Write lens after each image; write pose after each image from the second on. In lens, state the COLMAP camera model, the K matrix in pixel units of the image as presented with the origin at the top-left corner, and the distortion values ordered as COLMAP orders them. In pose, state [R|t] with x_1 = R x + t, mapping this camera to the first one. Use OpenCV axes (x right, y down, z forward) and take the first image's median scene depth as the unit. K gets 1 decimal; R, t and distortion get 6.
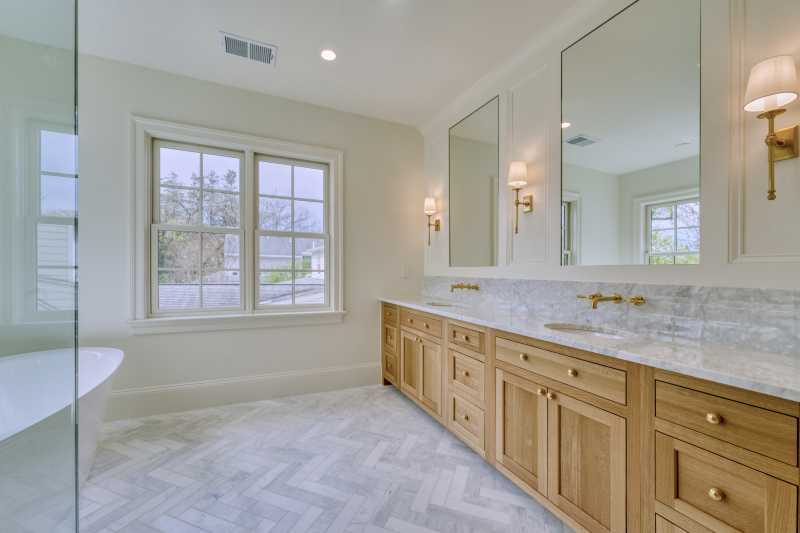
lens RADIAL K [[323.1, 0, 399.9], [0, 323.1, 277.3], [0, 0, 1]] dist [0.000531, -0.000003]
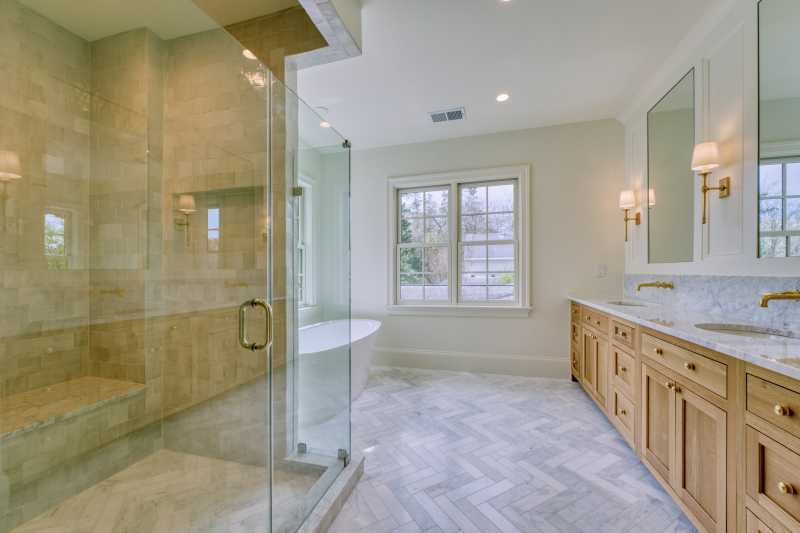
lens RADIAL K [[328.3, 0, 400.0], [0, 328.3, 266.5], [0, 0, 1]] dist [0.000109, 0.000029]
pose [[0.760580, -0.035141, -0.648292, 0.303172], [0.010454, 0.999068, -0.041890, 0.009752], [0.649160, 0.025084, 0.760239, -0.218848]]
